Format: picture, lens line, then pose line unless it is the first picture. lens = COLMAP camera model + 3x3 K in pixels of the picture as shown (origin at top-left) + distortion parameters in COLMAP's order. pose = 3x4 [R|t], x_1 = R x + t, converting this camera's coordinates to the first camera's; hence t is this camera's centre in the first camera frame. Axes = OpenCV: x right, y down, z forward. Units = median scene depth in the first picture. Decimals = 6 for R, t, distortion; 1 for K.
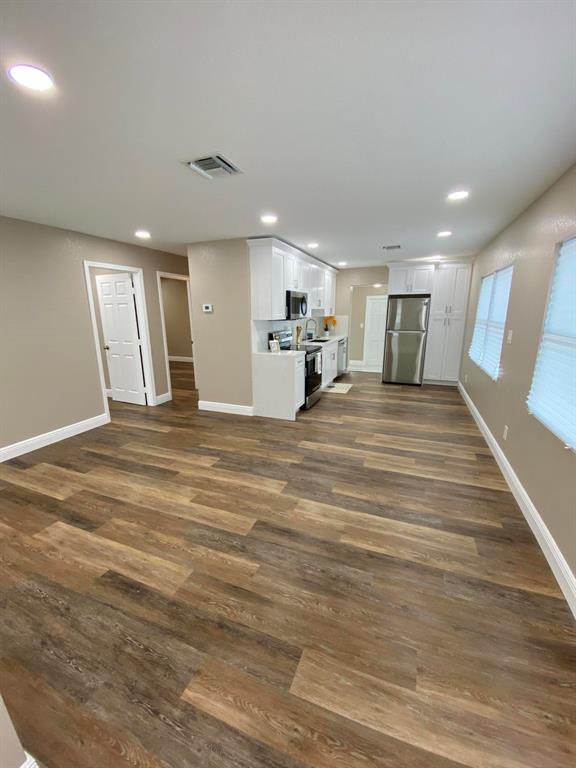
lens RADIAL K [[307.6, 0, 288.0], [0, 307.6, 384.0], [0, 0, 1]] dist [0.027857, -0.000023]
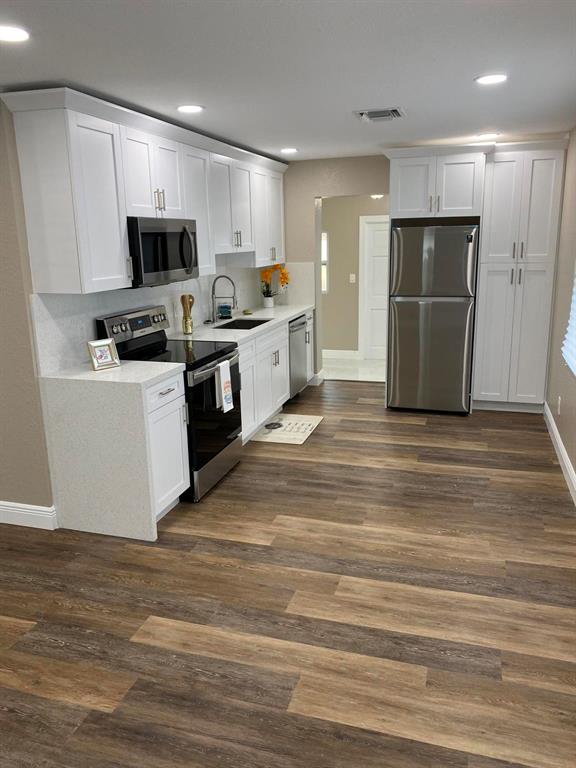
lens RADIAL K [[593.5, 0, 288.0], [0, 593.5, 384.0], [0, 0, 1]] dist [-0.000840, -0.001597]
pose [[0.996196, -0.036361, 0.079189, 0.120389], [0.035775, 0.999321, 0.008812, -0.074046], [-0.079456, -0.005946, 0.996821, 0.180162]]
